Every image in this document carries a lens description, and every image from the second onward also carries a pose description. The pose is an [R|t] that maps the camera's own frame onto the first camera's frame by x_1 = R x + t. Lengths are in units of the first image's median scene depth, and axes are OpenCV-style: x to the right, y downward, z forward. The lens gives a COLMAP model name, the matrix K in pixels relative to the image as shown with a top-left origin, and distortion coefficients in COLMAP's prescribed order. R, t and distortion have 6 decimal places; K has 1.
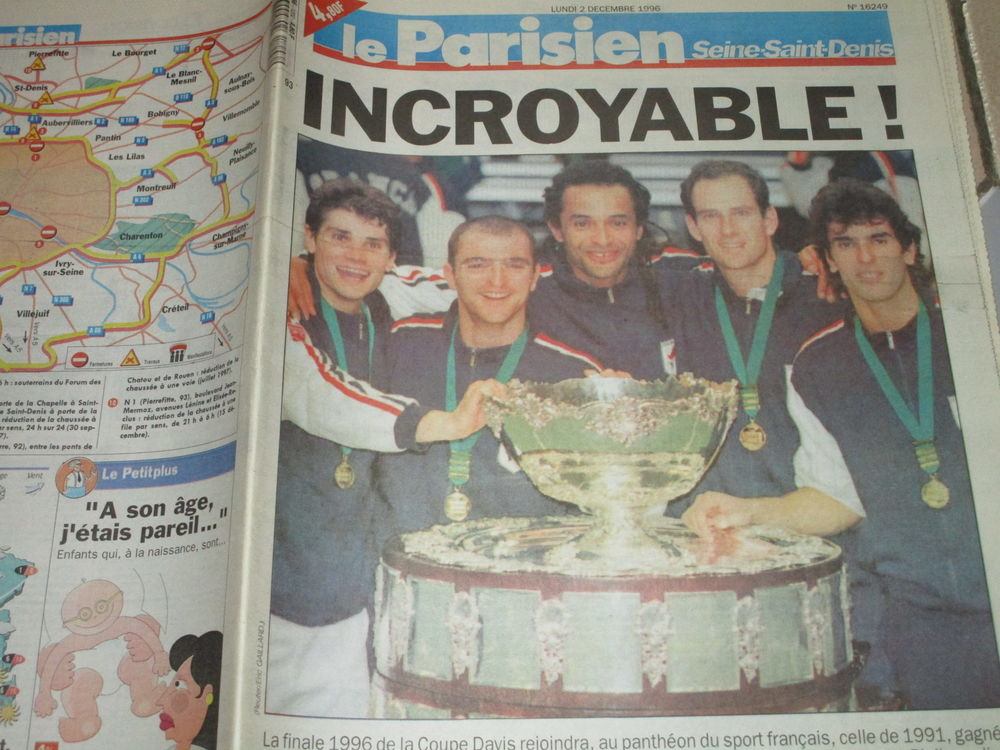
lens RADIAL K [[1305.5, 0, 498.2], [0, 1305.5, 376.4], [0, 0, 1]] dist [-0.099527, 0.000000]
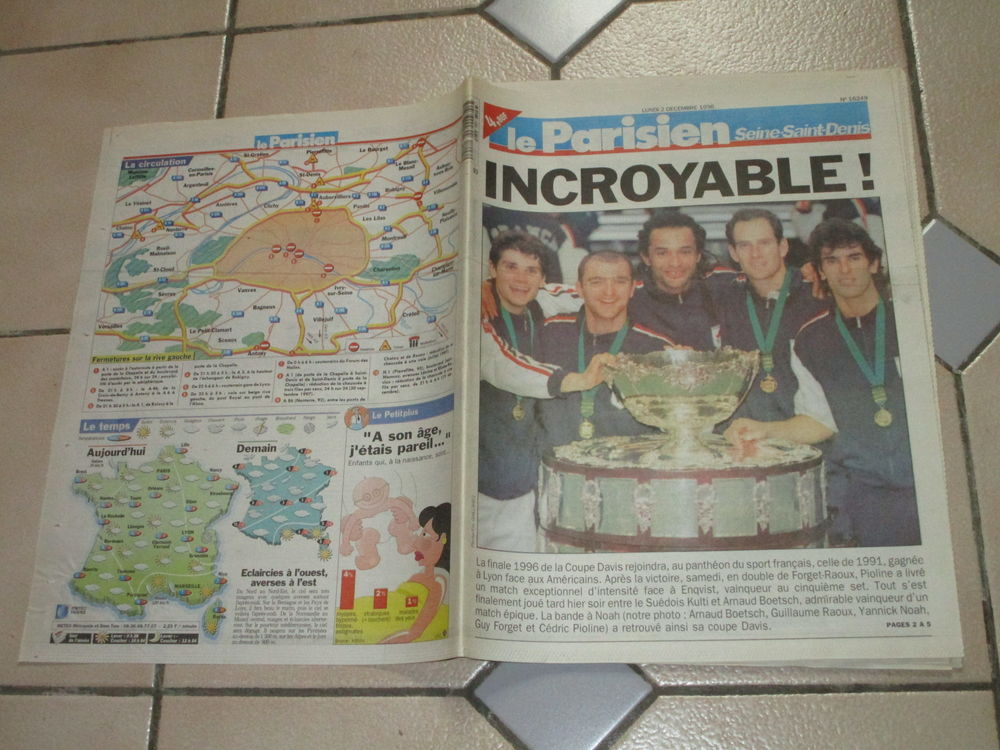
lens RADIAL K [[1305.5, 0, 498.7], [0, 1305.5, 374.8], [0, 0, 1]] dist [-0.099527, 0.000000]
pose [[0.993567, -0.021987, -0.111090, 0.041333], [0.023738, 0.999613, 0.014471, 0.002771], [0.110728, -0.017015, 0.993705, -0.624322]]
